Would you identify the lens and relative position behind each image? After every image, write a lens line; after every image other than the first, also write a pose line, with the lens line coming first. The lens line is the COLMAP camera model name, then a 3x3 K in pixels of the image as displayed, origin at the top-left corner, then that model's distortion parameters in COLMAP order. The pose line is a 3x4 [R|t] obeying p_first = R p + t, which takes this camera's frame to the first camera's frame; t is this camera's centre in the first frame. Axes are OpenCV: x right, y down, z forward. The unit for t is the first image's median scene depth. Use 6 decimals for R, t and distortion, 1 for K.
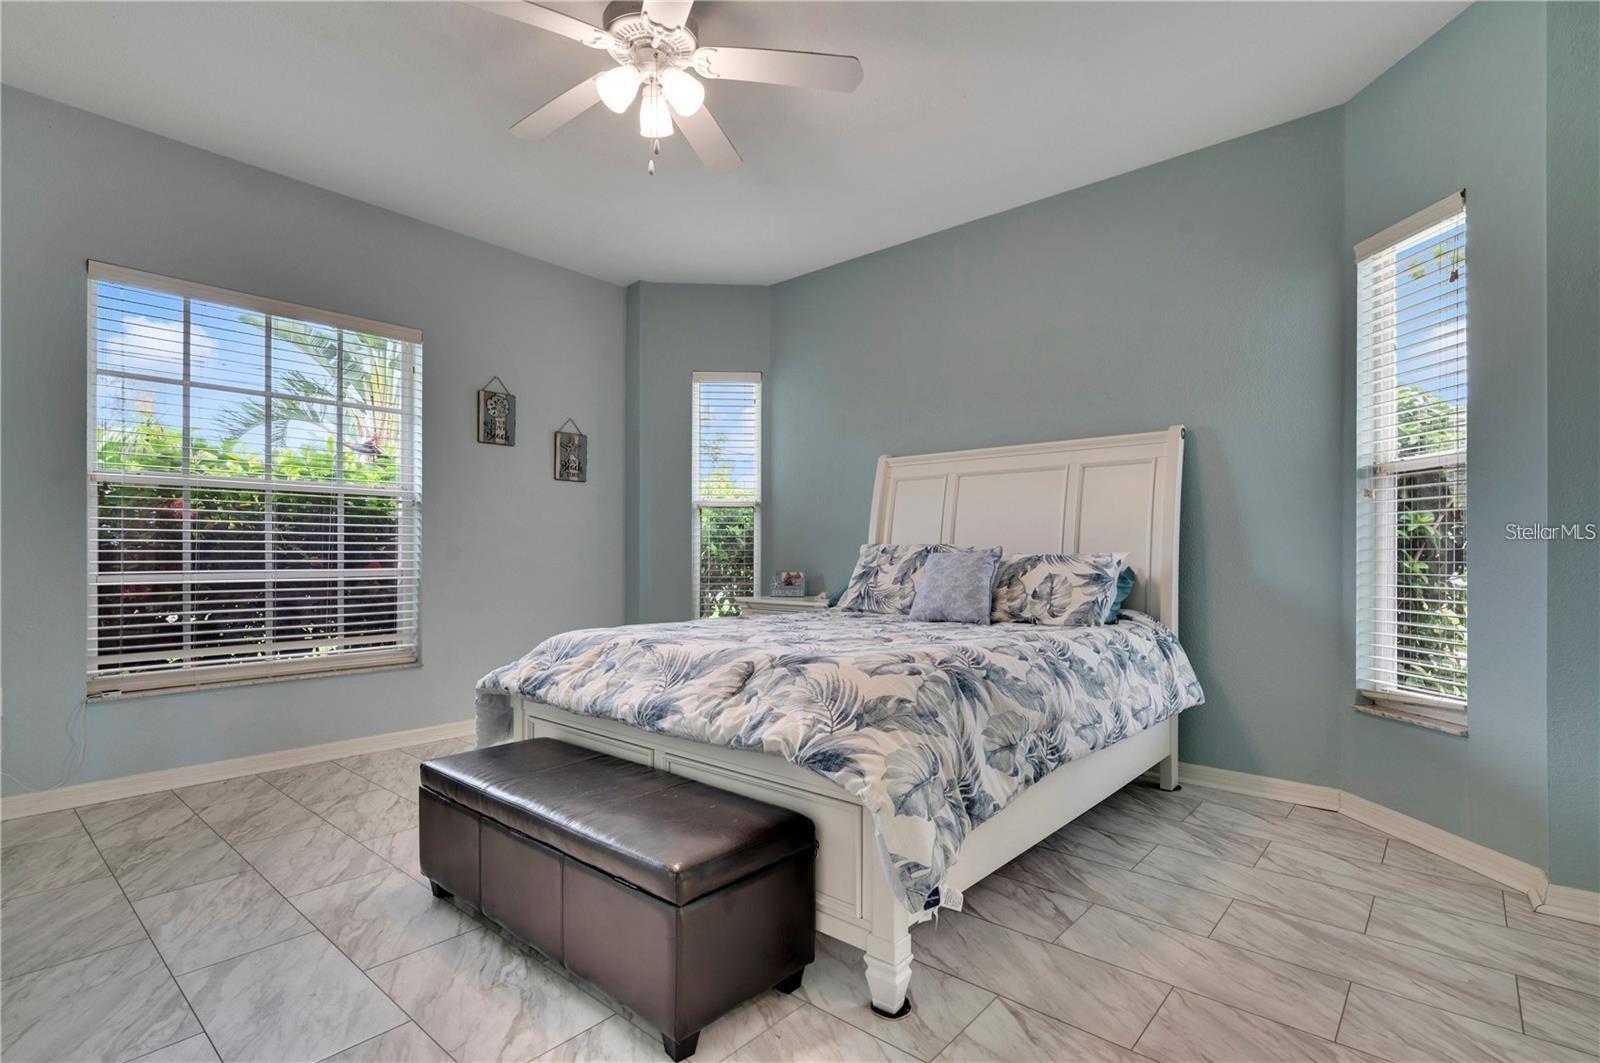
lens RADIAL K [[766.6, 0, 799.6], [0, 766.6, 546.0], [0, 0, 1]] dist [0.000185, 0.000096]
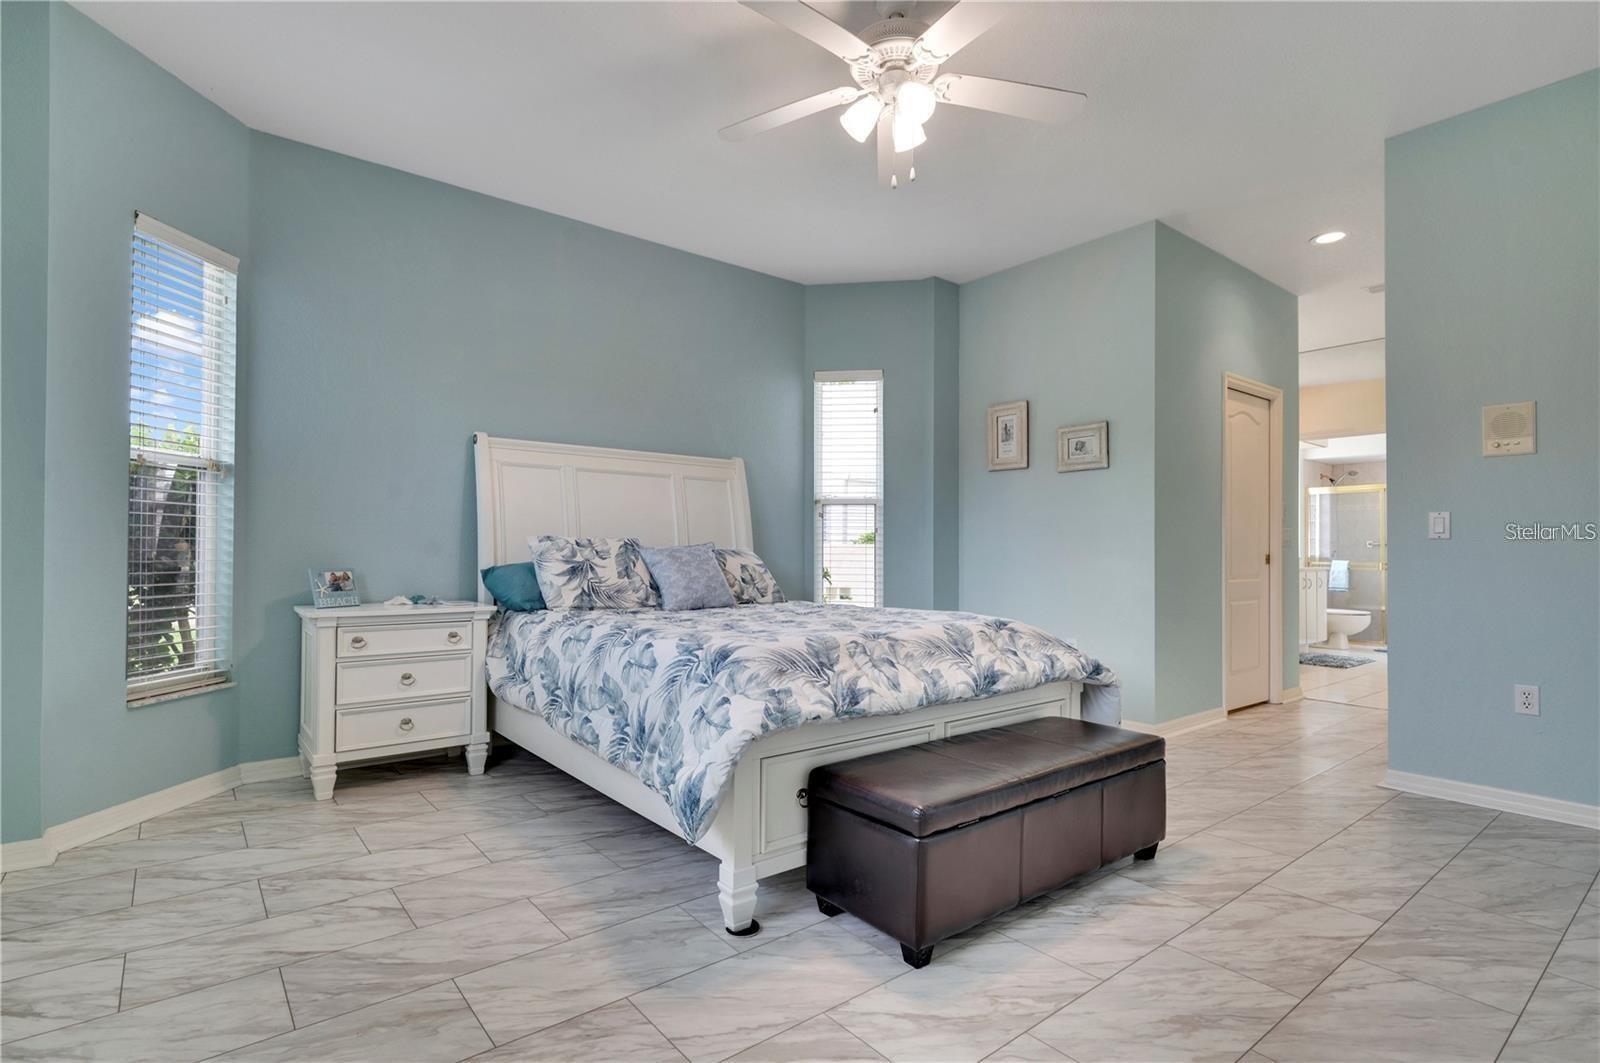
lens RADIAL K [[766.6, 0, 765.4], [0, 766.6, 540.3], [0, 0, 1]] dist [0.000185, 0.000096]
pose [[0.200505, 0.015093, 0.979576, -1.151411], [-0.016423, 0.999793, -0.012043, 0.013786], [-0.979555, -0.013673, 0.200711, 0.882014]]
